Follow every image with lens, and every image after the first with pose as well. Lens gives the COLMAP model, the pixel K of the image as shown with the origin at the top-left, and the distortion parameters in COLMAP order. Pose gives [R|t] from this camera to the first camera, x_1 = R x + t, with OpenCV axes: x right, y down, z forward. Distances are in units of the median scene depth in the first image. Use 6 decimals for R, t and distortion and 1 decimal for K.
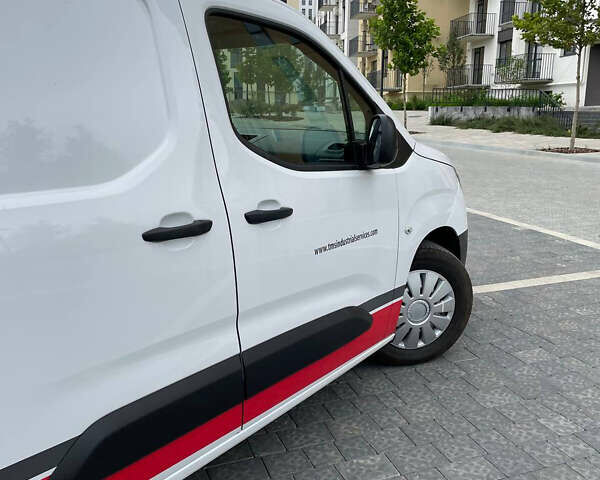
lens RADIAL K [[603.2, 0, 297.2], [0, 603.2, 238.2], [0, 0, 1]] dist [0.114243, -0.174075]
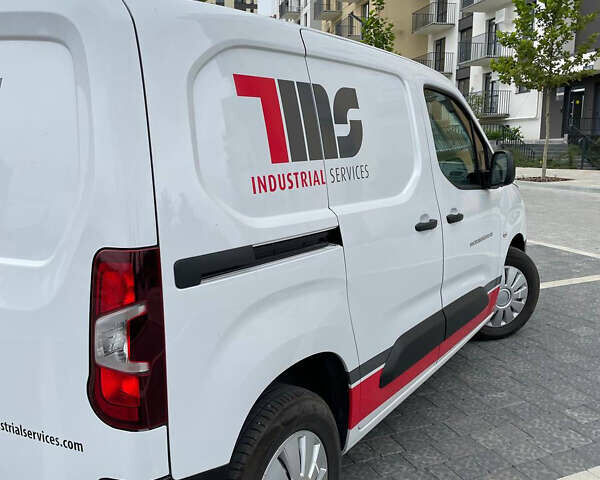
lens RADIAL K [[603.2, 0, 297.2], [0, 603.2, 238.2], [0, 0, 1]] dist [0.114243, -0.174075]
pose [[0.997442, -0.013914, 0.070113, -0.326309], [0.017471, 0.998577, -0.050378, 0.048544], [-0.069312, 0.051474, 0.996266, -0.290696]]
